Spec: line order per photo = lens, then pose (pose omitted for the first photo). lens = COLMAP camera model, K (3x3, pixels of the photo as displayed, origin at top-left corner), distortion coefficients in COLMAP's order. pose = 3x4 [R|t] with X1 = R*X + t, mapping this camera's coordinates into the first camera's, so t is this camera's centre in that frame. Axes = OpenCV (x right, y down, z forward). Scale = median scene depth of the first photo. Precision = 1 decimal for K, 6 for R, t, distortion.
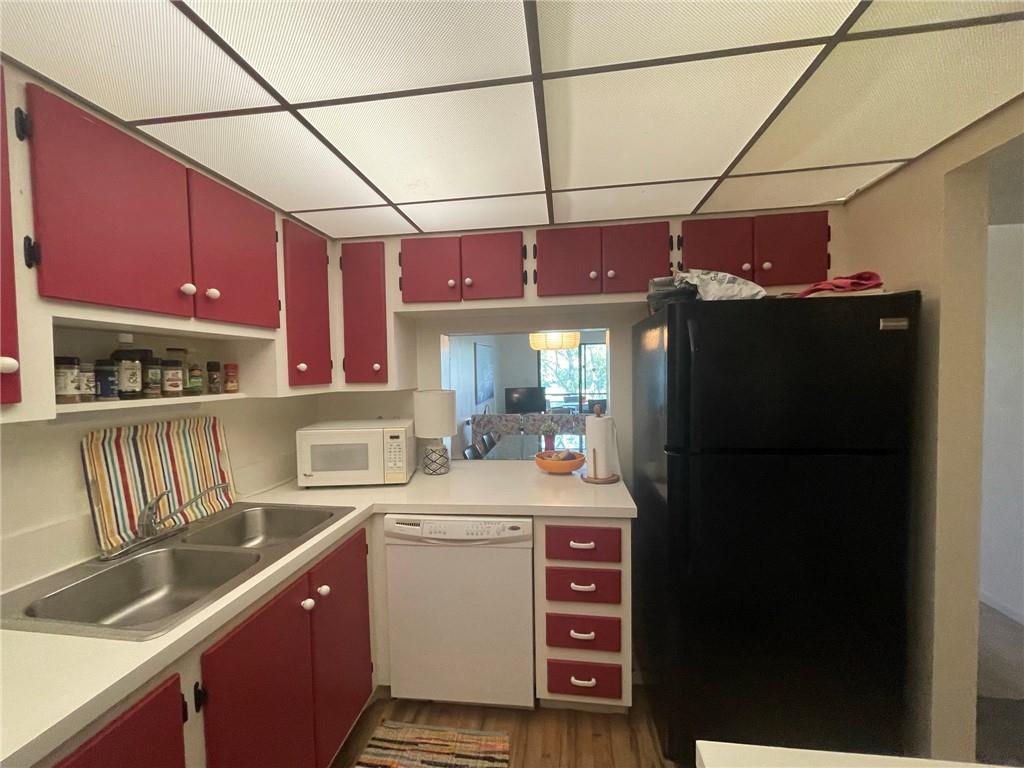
lens RADIAL K [[408.2, 0, 507.2], [0, 408.2, 387.6], [0, 0, 1]] dist [0.003269, -0.005798]
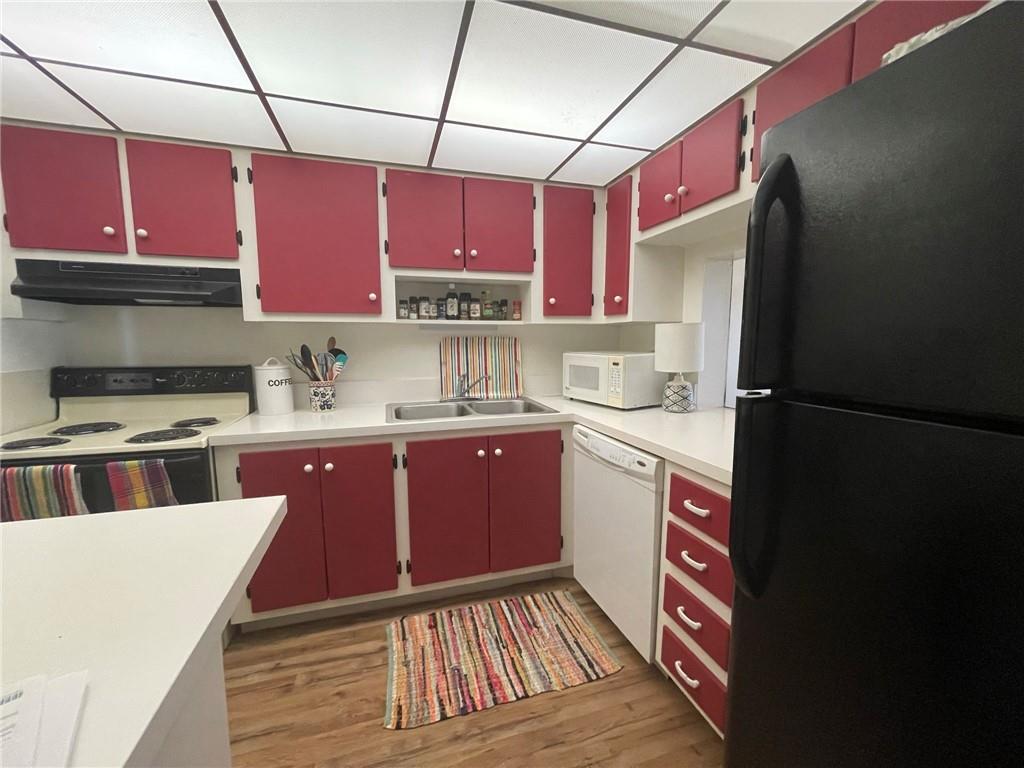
lens RADIAL K [[408.2, 0, 507.2], [0, 408.2, 387.6], [0, 0, 1]] dist [0.003269, -0.005798]
pose [[0.418248, 0.124578, -0.899749, 0.691677], [-0.040280, 0.992120, 0.118644, 0.081638], [0.907439, -0.013380, 0.419970, 0.353238]]
